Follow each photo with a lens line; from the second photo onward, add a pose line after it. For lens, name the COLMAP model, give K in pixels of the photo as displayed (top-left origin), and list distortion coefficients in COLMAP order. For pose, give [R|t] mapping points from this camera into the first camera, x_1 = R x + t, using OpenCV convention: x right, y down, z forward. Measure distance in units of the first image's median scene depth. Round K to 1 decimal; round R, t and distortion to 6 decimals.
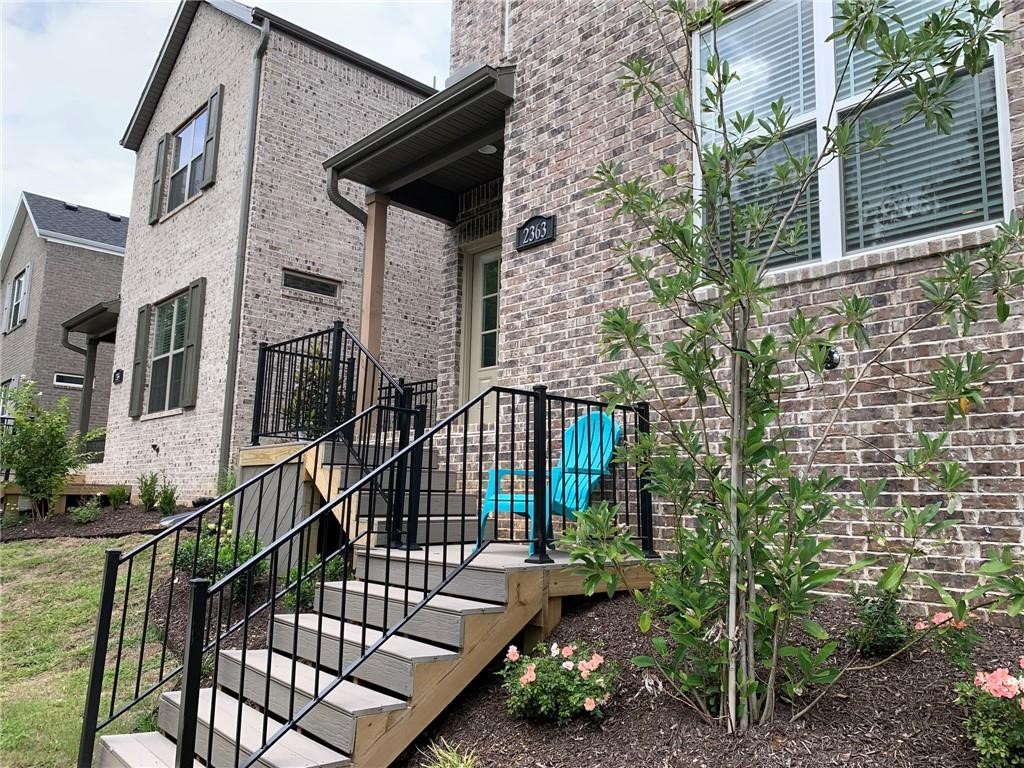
lens RADIAL K [[778.8, 0, 511.3], [0, 778.8, 383.9], [0, 0, 1]] dist [0.046563, -0.051784]
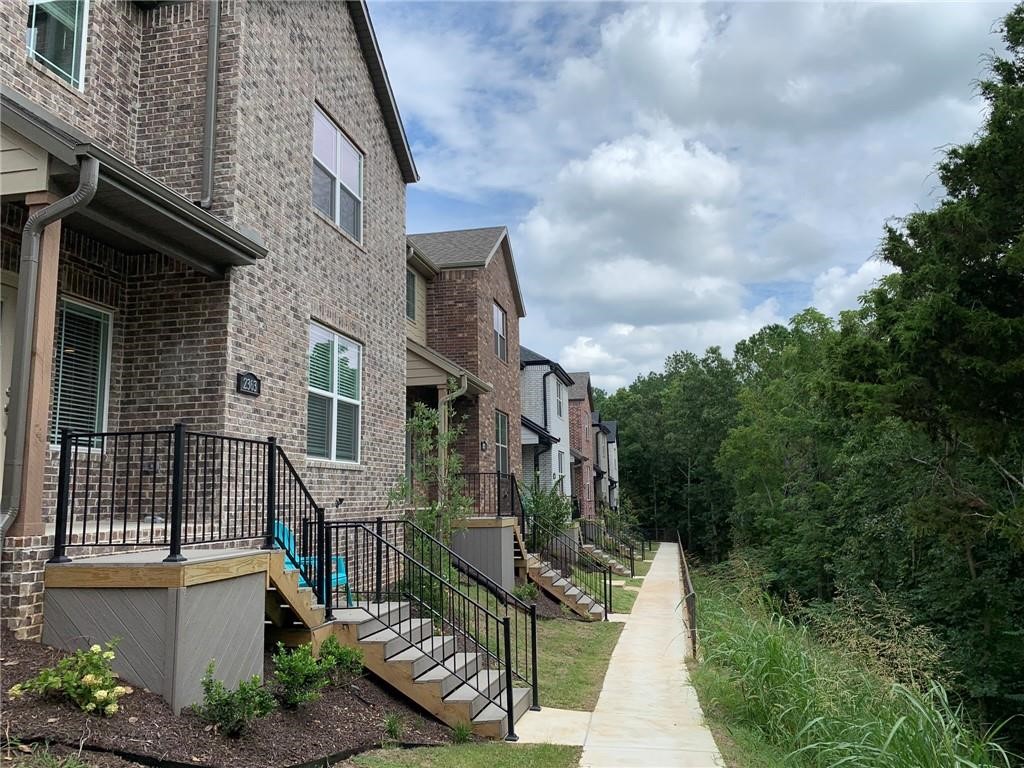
lens RADIAL K [[778.8, 0, 510.9], [0, 778.8, 383.6], [0, 0, 1]] dist [0.046563, -0.051784]
pose [[-0.586560, 0.102181, 0.803434, -1.337890], [-0.123110, 0.969233, -0.213145, 0.041852], [-0.800494, -0.223933, -0.555934, 1.384219]]
